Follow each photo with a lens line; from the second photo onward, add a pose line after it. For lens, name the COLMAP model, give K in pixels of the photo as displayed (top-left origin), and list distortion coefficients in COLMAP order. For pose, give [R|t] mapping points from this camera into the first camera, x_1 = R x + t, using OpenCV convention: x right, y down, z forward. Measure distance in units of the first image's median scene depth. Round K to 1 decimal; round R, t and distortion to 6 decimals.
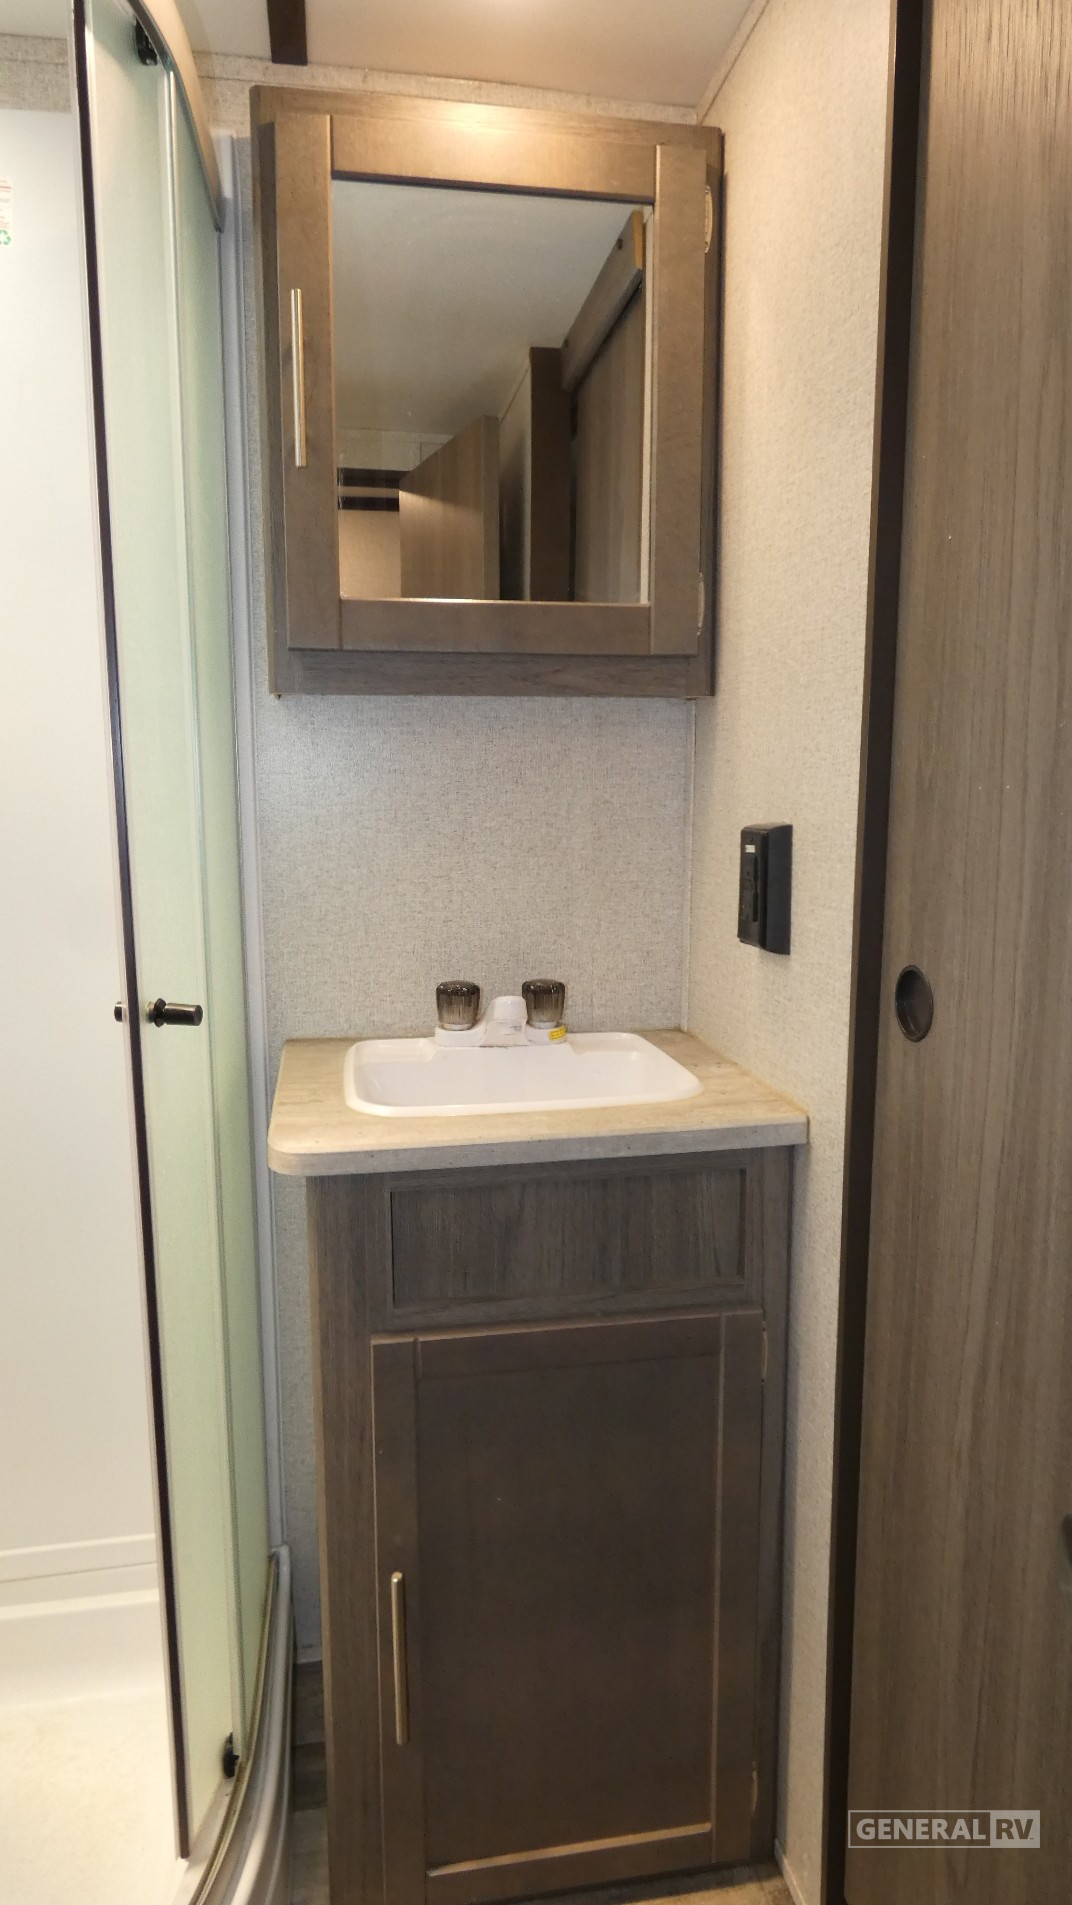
lens RADIAL K [[1158.1, 0, 536.0], [0, 1158.1, 952.5], [0, 0, 1]] dist [0.003907, 0.000988]
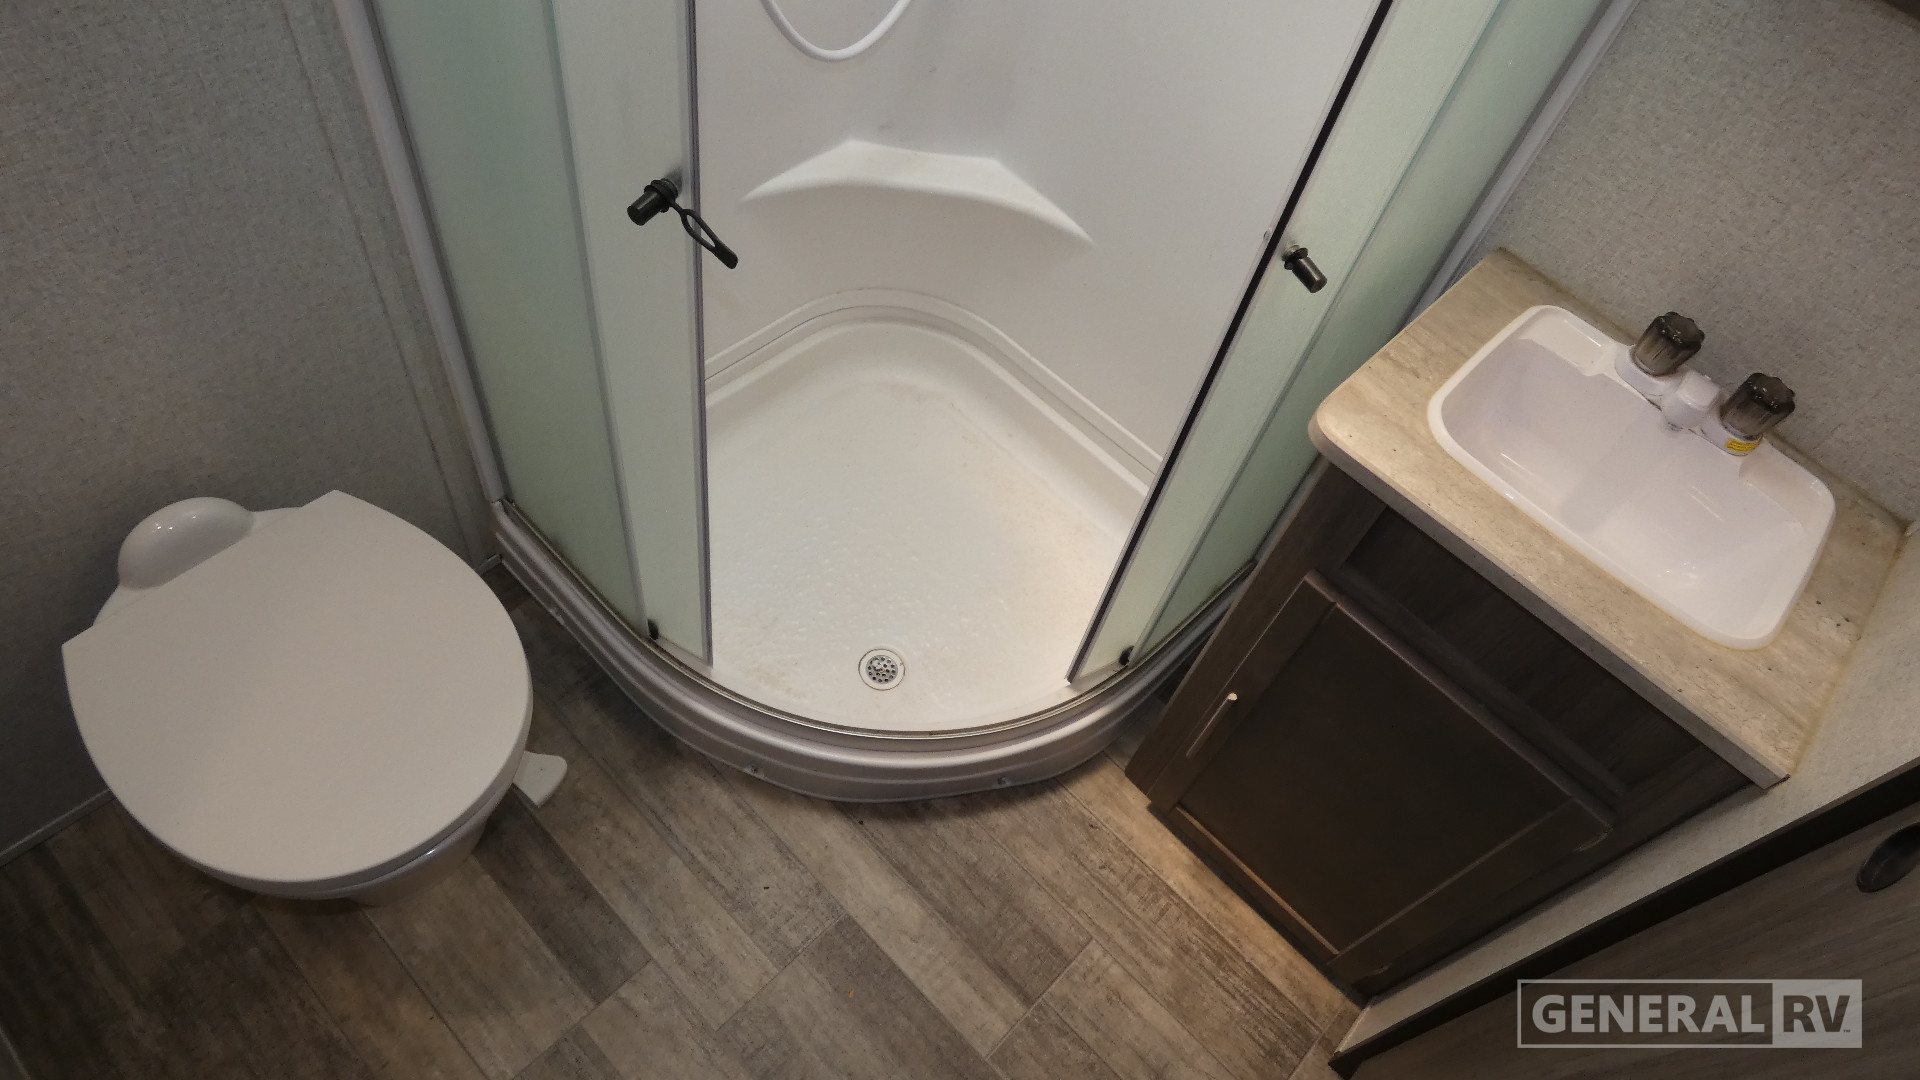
lens RADIAL K [[1158.1, 0, 960.0], [0, 1158.1, 540.0], [0, 0, 1]] dist [-0.023647, -0.001781]
pose [[0.577181, 0.718566, -0.387976, 0.076374], [-0.275670, 0.618661, 0.735707, -0.414175], [0.768680, -0.317683, 0.555166, 0.091425]]
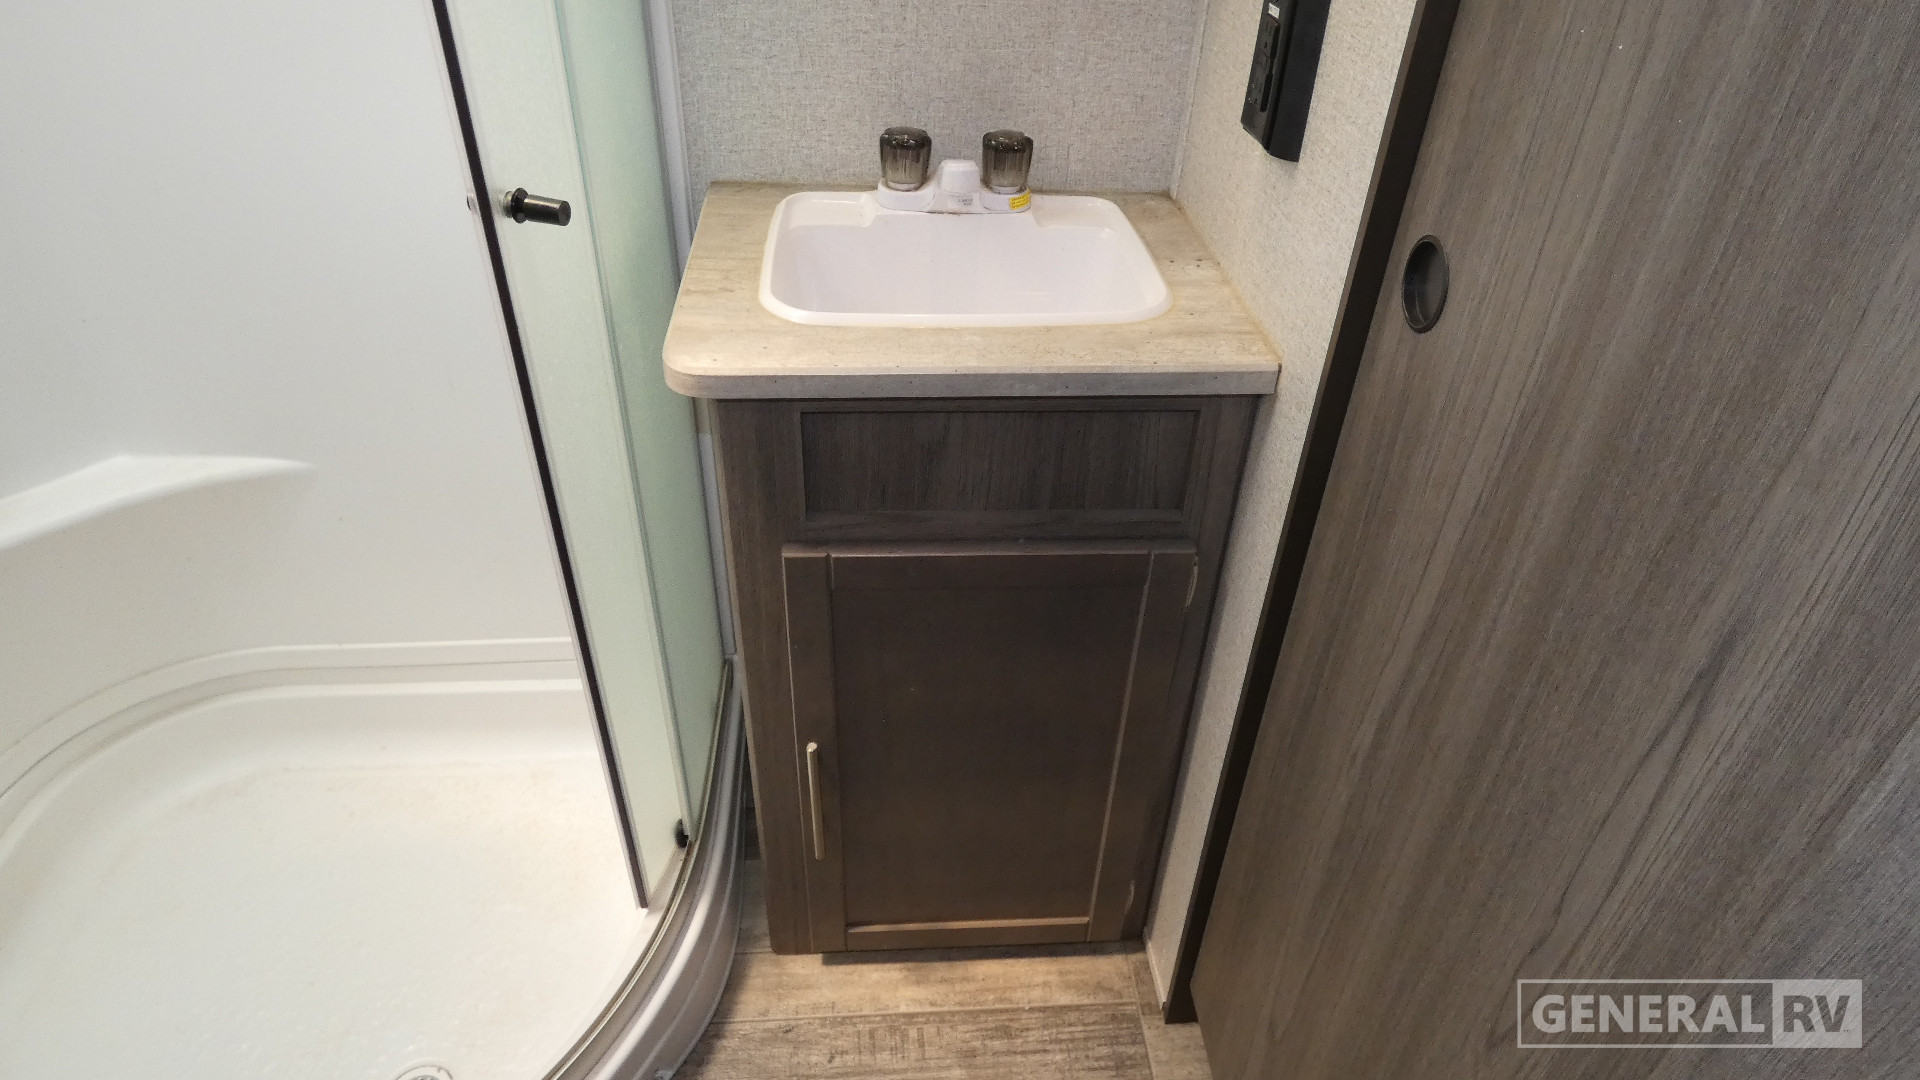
lens RADIAL K [[1148.5, 0, 967.3], [0, 1148.5, 541.8], [0, 0, 1]] dist [-0.006759, -0.001674]
pose [[0.994376, 0.092529, -0.051530, 0.056379], [-0.057572, 0.880620, 0.470312, -0.125999], [0.088896, -0.464700, 0.880995, 0.156123]]
